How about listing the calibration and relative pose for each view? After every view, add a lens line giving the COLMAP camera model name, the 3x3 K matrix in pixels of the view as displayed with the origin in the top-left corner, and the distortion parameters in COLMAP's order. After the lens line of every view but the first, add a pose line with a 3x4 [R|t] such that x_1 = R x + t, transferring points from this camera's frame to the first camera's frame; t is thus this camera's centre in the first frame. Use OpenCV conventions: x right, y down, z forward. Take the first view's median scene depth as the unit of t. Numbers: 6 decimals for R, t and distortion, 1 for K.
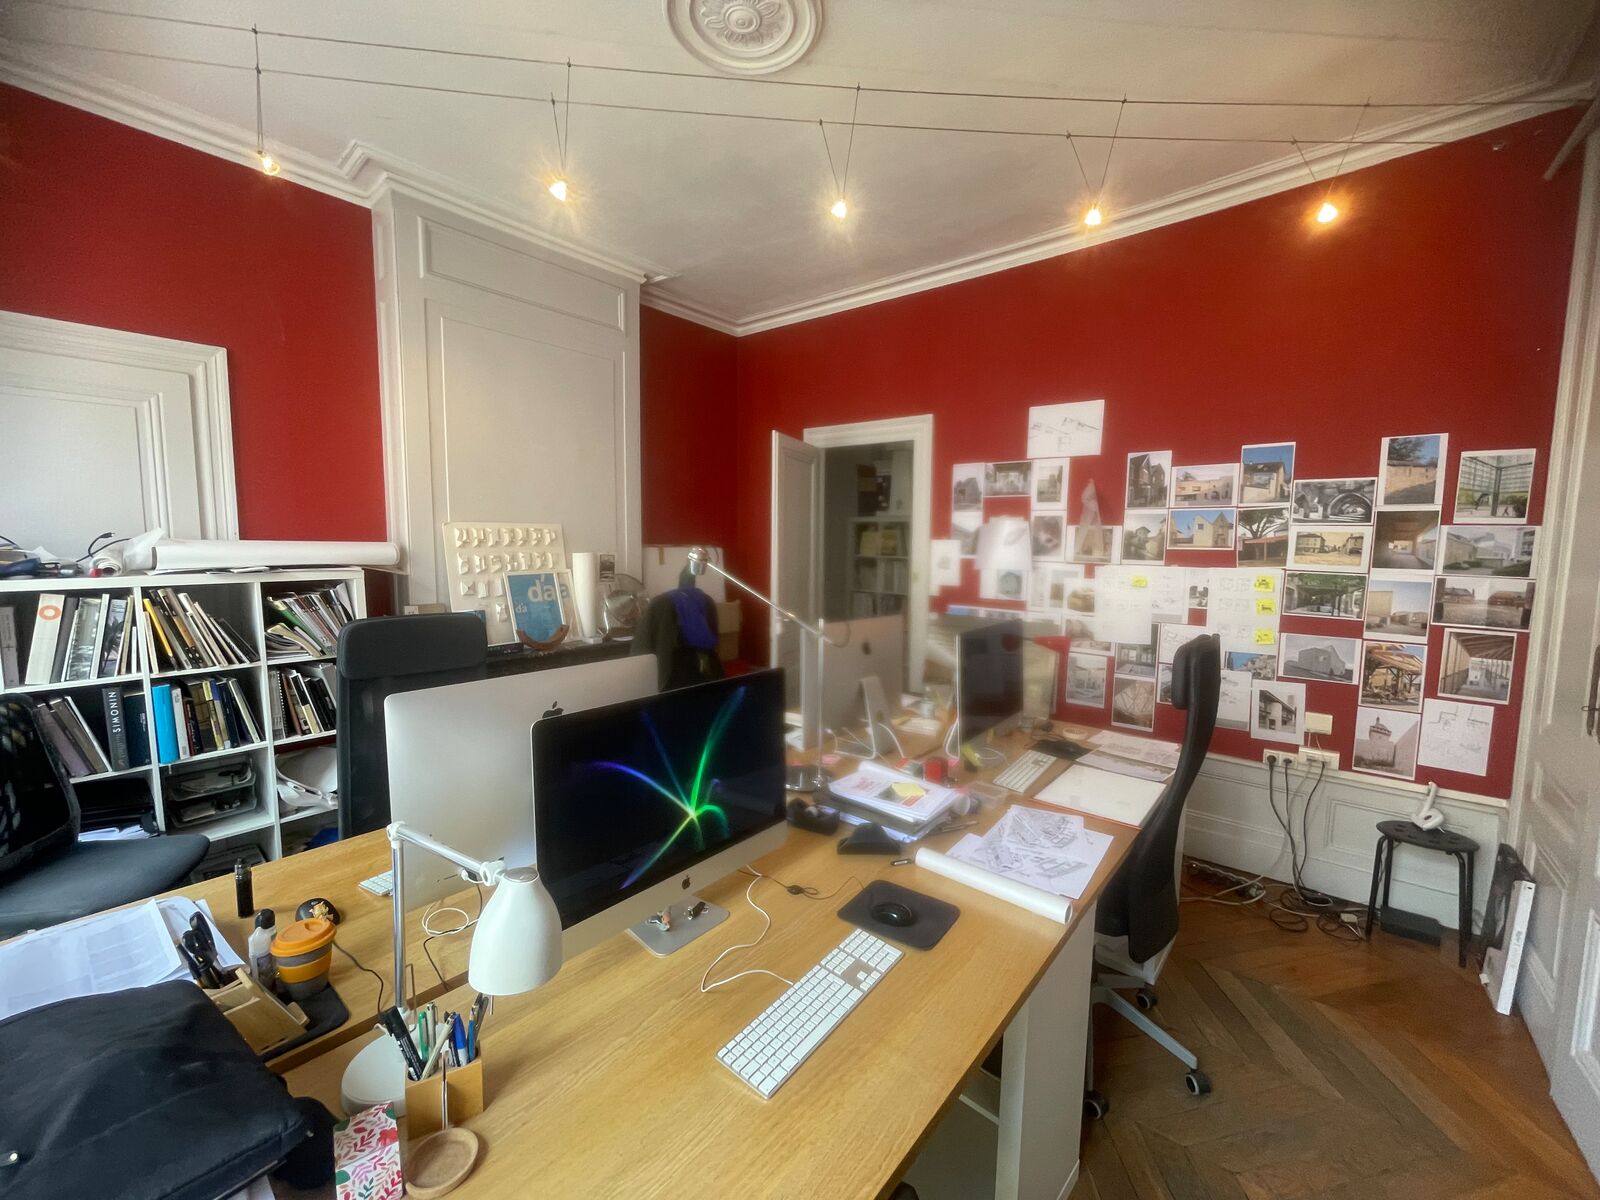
lens RADIAL K [[647.0, 0, 793.5], [0, 647.0, 592.7], [0, 0, 1]] dist [-0.000757, 0.000001]
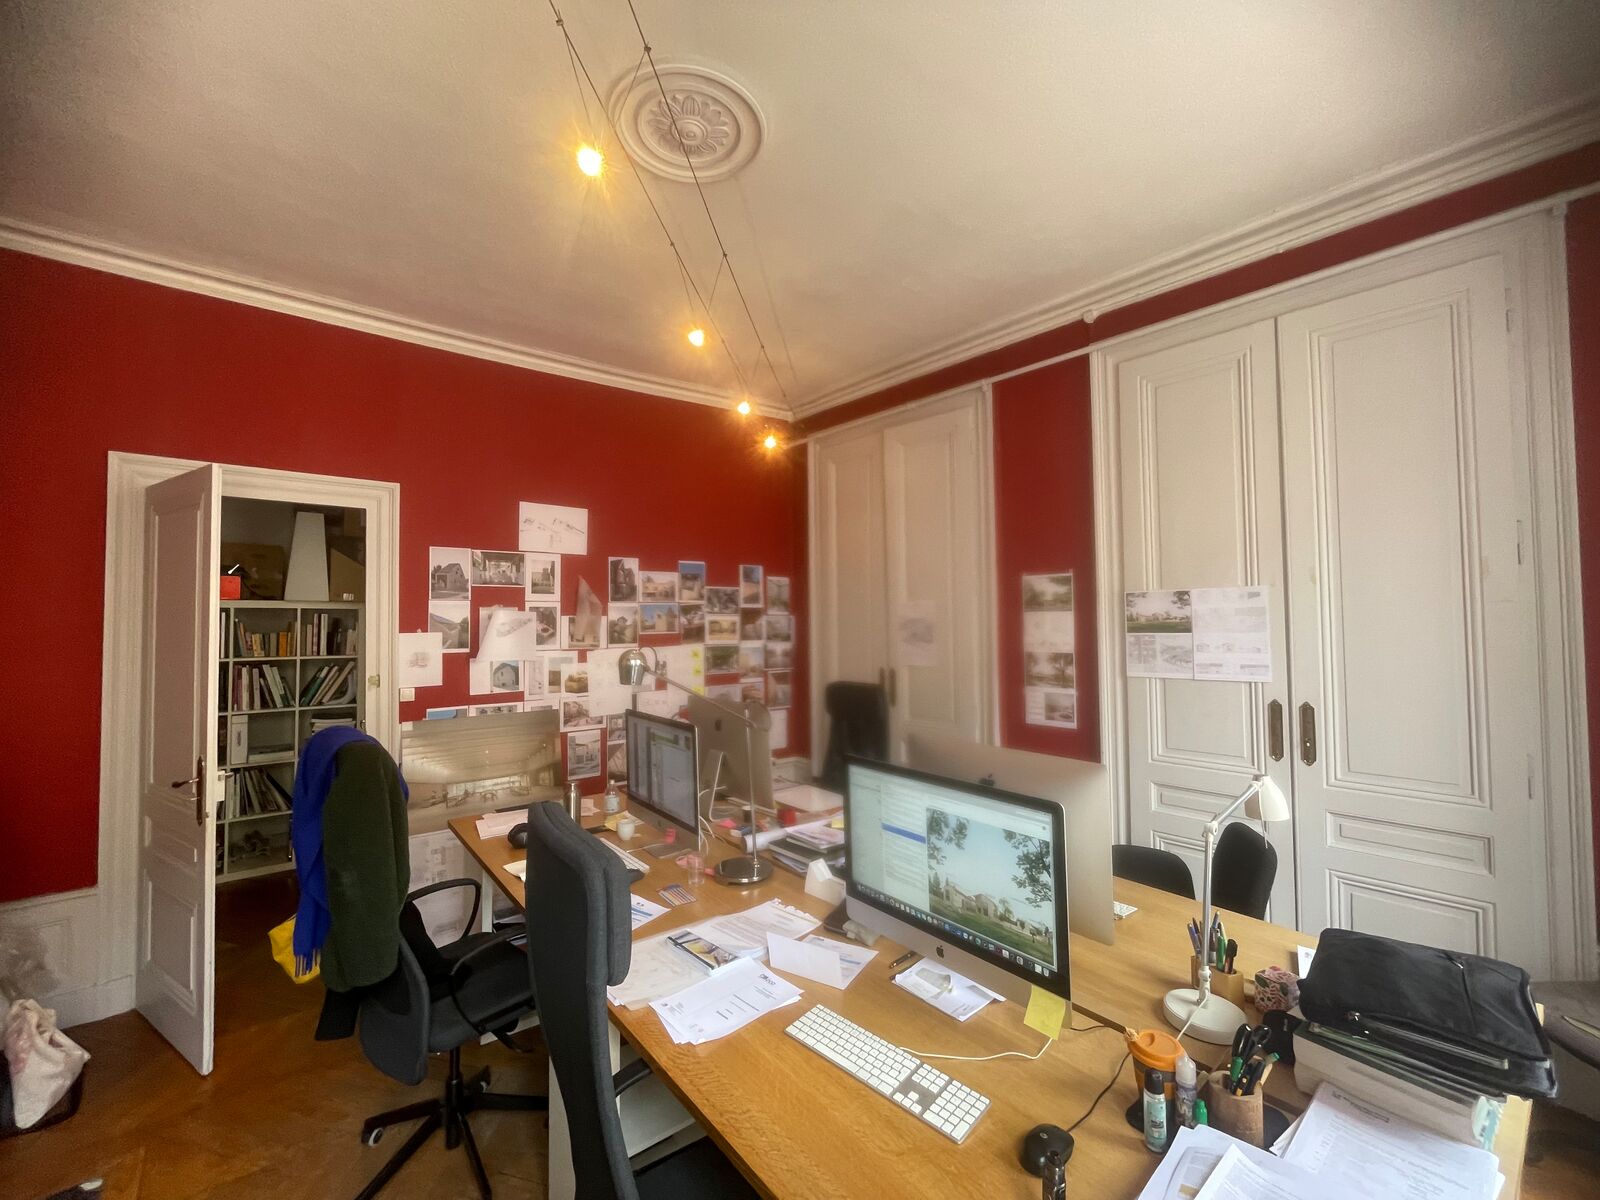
lens RADIAL K [[647.0, 0, 797.9], [0, 647.0, 603.7], [0, 0, 1]] dist [-0.000757, 0.000001]
pose [[0.195991, 0.020321, 0.980395, -0.583135], [0.104654, 0.993642, -0.041517, -0.038365], [-0.975005, 0.110740, 0.192619, 0.411240]]
